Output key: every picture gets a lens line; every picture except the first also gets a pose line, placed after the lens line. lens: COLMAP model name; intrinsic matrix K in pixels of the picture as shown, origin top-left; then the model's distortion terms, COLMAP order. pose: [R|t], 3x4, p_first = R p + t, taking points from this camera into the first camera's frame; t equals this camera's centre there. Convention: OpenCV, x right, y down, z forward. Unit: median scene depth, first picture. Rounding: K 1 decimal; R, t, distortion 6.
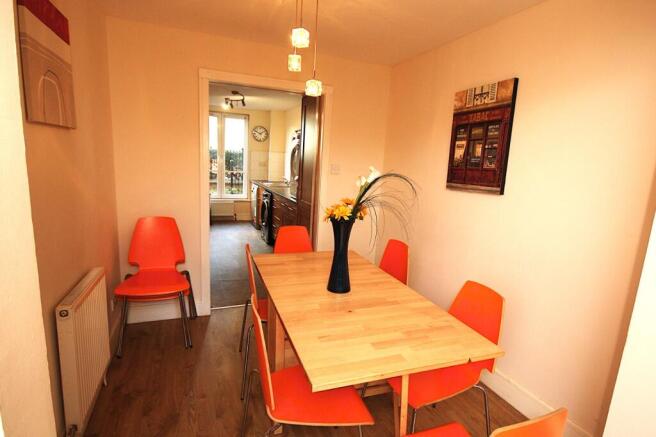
lens RADIAL K [[313.7, 0, 322.1], [0, 313.7, 216.5], [0, 0, 1]] dist [0.000695, 0.000610]
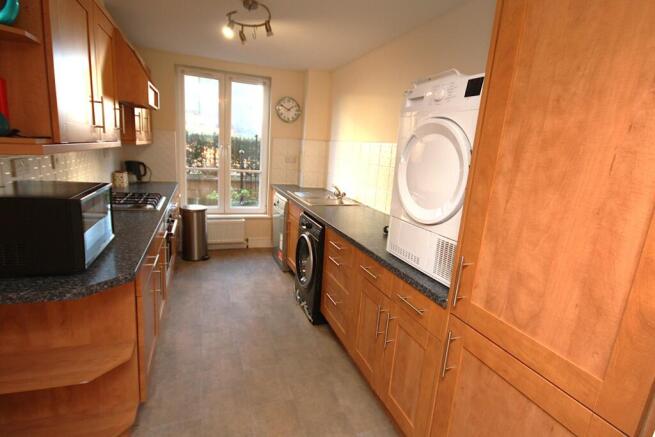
lens RADIAL K [[313.3, 0, 333.6], [0, 313.3, 216.3], [0, 0, 1]] dist [0.000695, 0.000610]
pose [[0.999822, 0.017790, 0.006332, -0.109032], [-0.017993, 0.999271, 0.033659, -0.077572], [-0.005729, -0.033767, 0.999413, 0.379432]]
